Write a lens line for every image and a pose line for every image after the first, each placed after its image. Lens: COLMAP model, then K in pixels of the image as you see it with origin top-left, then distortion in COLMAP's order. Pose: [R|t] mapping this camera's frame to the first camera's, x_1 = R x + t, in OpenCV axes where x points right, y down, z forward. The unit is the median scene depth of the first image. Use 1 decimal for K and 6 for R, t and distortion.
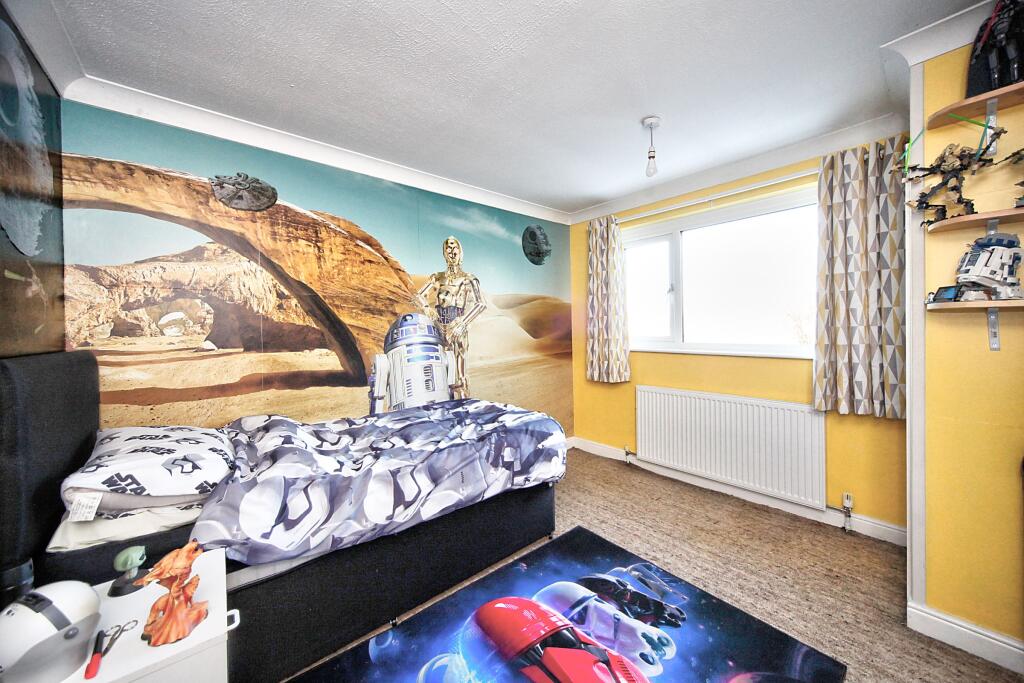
lens RADIAL K [[366.6, 0, 512.2], [0, 366.6, 331.2], [0, 0, 1]] dist [0.000119, -0.000063]
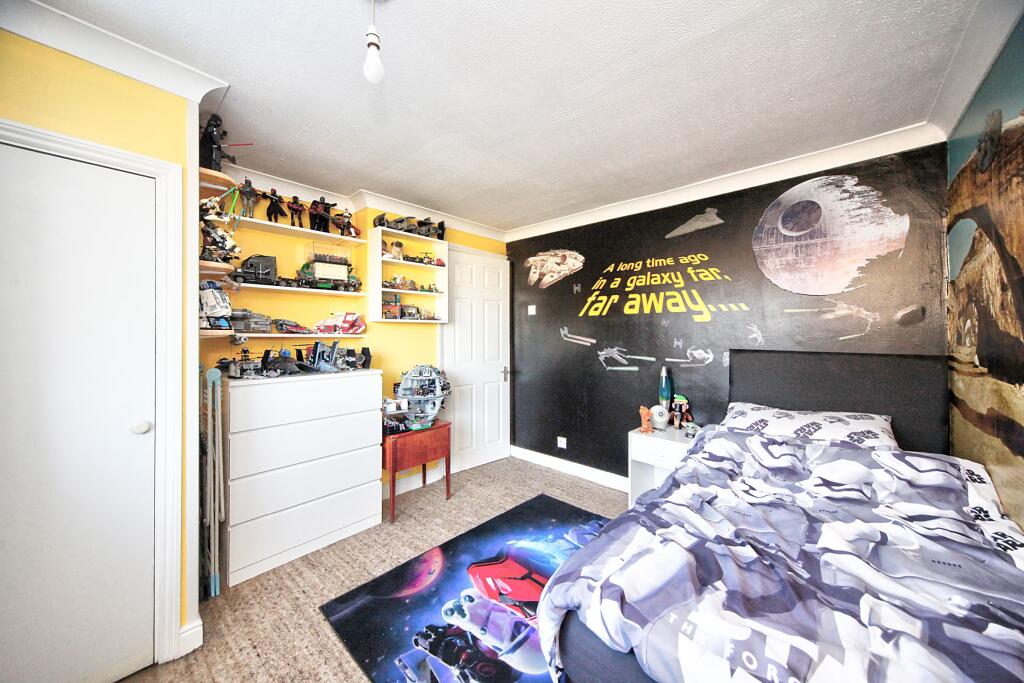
lens RADIAL K [[366.6, 0, 512.2], [0, 366.6, 331.2], [0, 0, 1]] dist [0.000119, -0.000063]
pose [[-0.991213, 0.007798, -0.132043, 0.346330], [0.007388, 0.999966, 0.003594, -0.059945], [0.132067, 0.002587, -0.991237, 2.096394]]
